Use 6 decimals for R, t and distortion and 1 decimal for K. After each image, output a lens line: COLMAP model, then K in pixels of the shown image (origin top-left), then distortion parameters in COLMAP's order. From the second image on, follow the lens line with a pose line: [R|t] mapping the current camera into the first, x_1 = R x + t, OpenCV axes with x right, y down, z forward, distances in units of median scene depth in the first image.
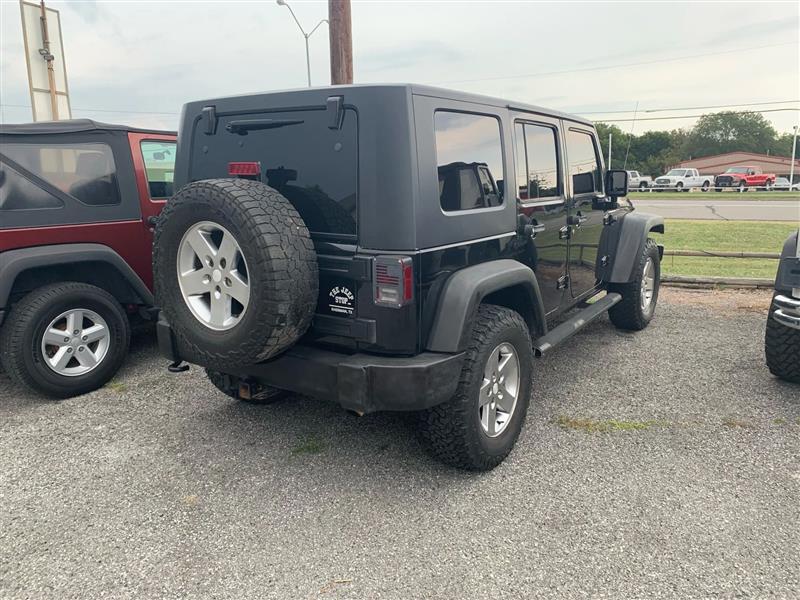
lens RADIAL K [[616.5, 0, 408.6], [0, 616.5, 279.8], [0, 0, 1]] dist [0.023346, -0.023708]
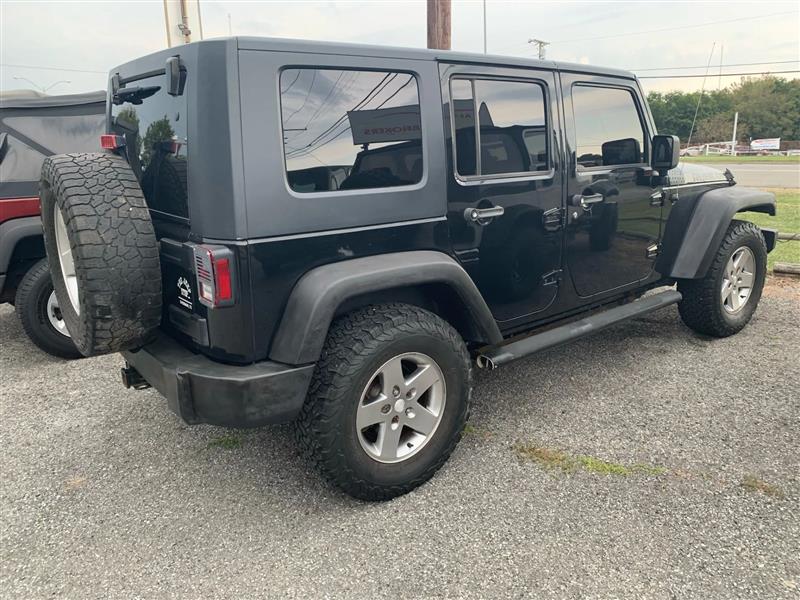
lens RADIAL K [[616.5, 0, 405.0], [0, 616.5, 281.2], [0, 0, 1]] dist [0.023346, -0.023708]
pose [[0.952009, 0.060166, -0.300099, 0.390802], [-0.041933, 0.996882, 0.066837, -0.047726], [0.303185, -0.051045, 0.951564, 0.221448]]
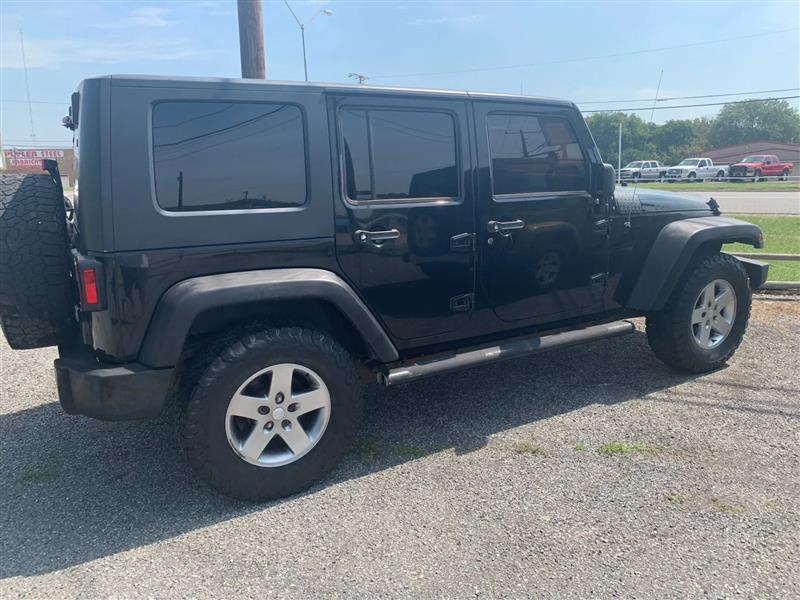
lens RADIAL K [[616.5, 0, 408.7], [0, 616.5, 277.5], [0, 0, 1]] dist [0.023346, -0.023708]
pose [[0.892002, 0.086825, -0.443614, 0.689321], [-0.077414, 0.996223, 0.039322, -0.068323], [0.445353, -0.000734, 0.895355, 0.293513]]
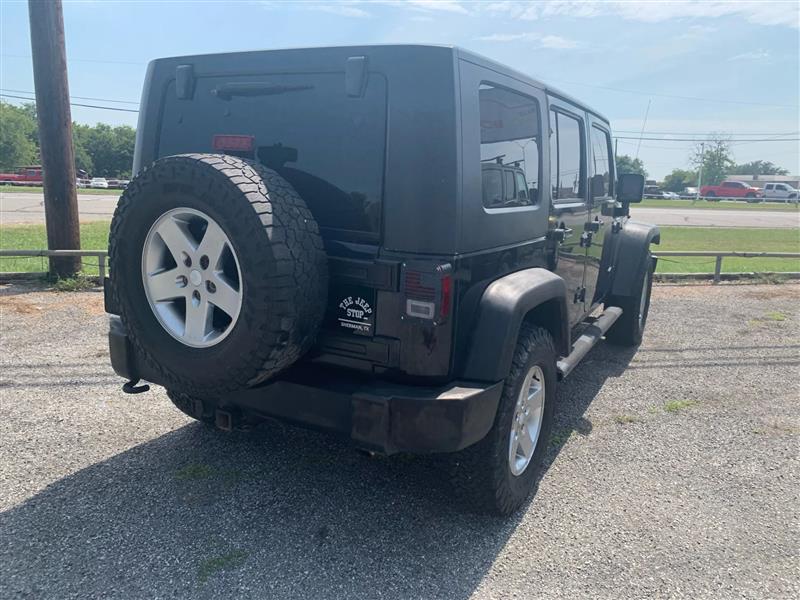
lens RADIAL K [[616.5, 0, 416.8], [0, 616.5, 292.4], [0, 0, 1]] dist [0.023346, -0.023708]
pose [[0.994404, 0.030508, 0.101143, -0.095951], [-0.032424, 0.999324, 0.017351, -0.009478], [-0.100546, -0.020534, 0.994721, 0.166960]]
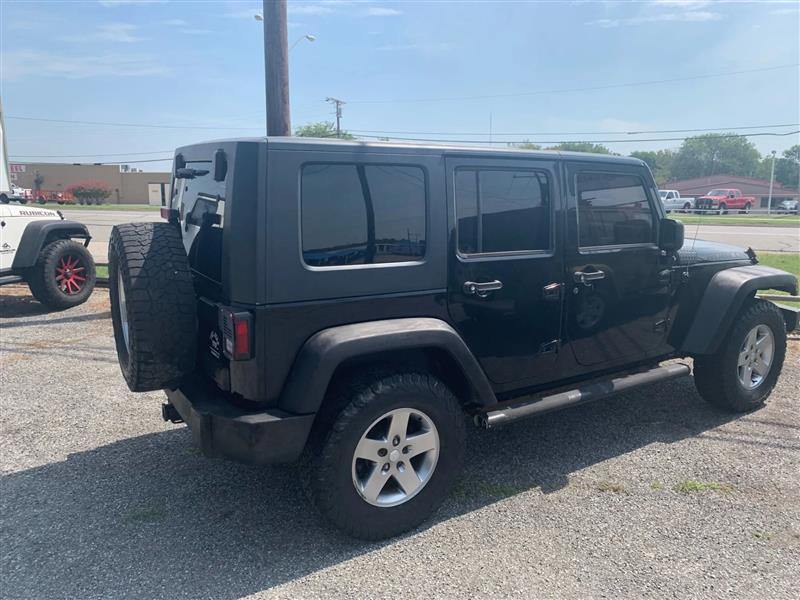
lens RADIAL K [[616.5, 0, 410.1], [0, 616.5, 285.0], [0, 0, 1]] dist [0.023346, -0.023708]
pose [[0.913376, 0.089426, -0.397174, 0.514109], [-0.093475, 0.995579, 0.009196, -0.092041], [0.396240, 0.028727, 0.917697, 0.147943]]
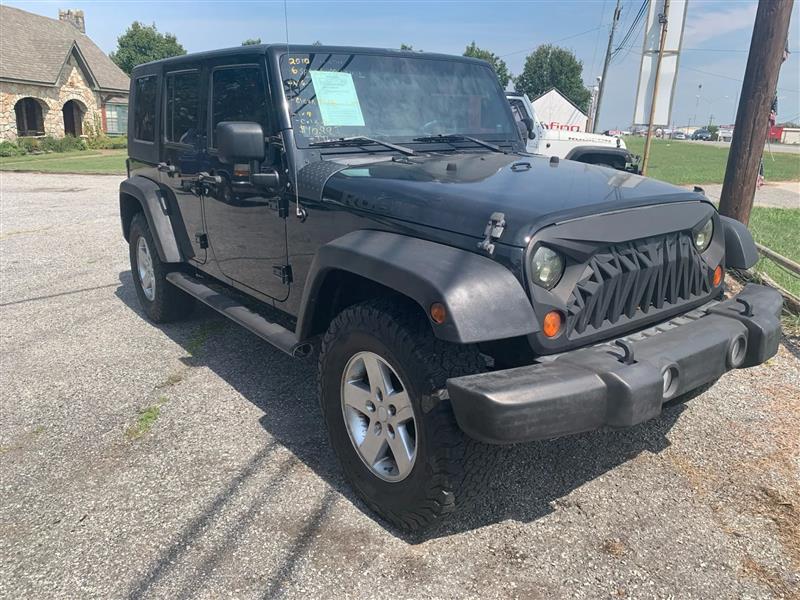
lens RADIAL K [[616.5, 0, 407.1], [0, 616.5, 286.7], [0, 0, 1]] dist [0.023346, -0.023708]
pose [[-0.325232, 0.256441, -0.910199, 1.299459], [-0.173397, 0.930035, 0.323988, -0.369404], [0.929601, 0.263197, -0.258010, 1.973701]]
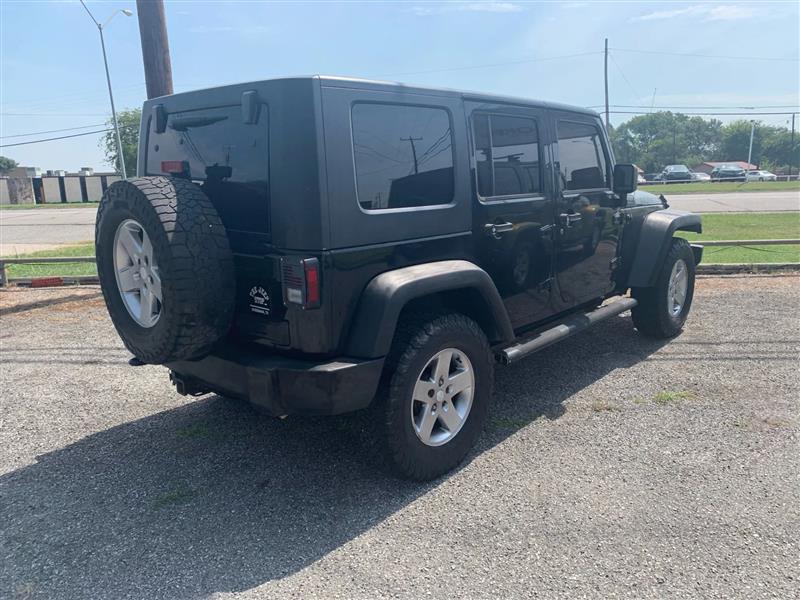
lens RADIAL K [[616.5, 0, 412.9], [0, 616.5, 291.0], [0, 0, 1]] dist [0.023346, -0.023708]
pose [[0.988826, 0.020929, -0.147599, 0.238397], [-0.017420, 0.999535, 0.025027, -0.009259], [0.148054, -0.022176, 0.988731, 0.058184]]
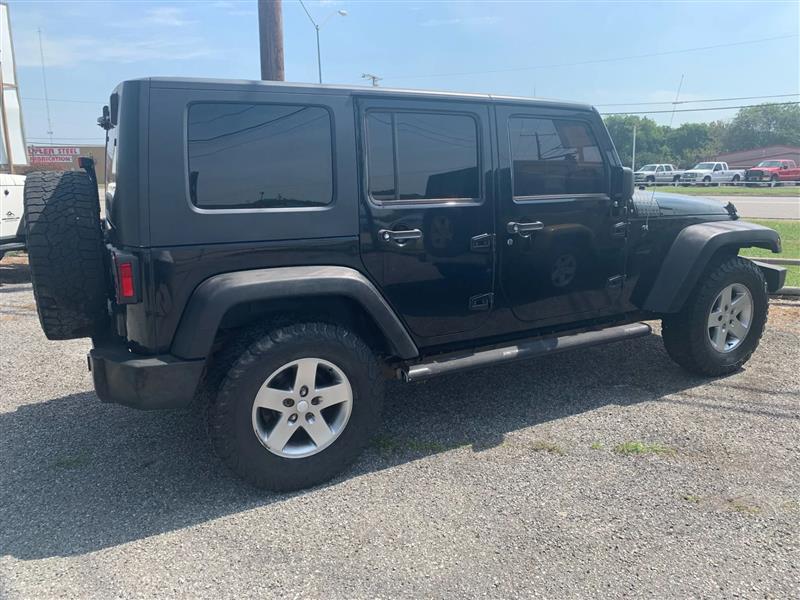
lens RADIAL K [[616.5, 0, 402.9], [0, 616.5, 277.7], [0, 0, 1]] dist [0.023346, -0.023708]
pose [[0.879322, 0.099321, -0.465755, 0.683041], [-0.091028, 0.995031, 0.040330, -0.064133], [0.467446, 0.006934, 0.883994, 0.264875]]
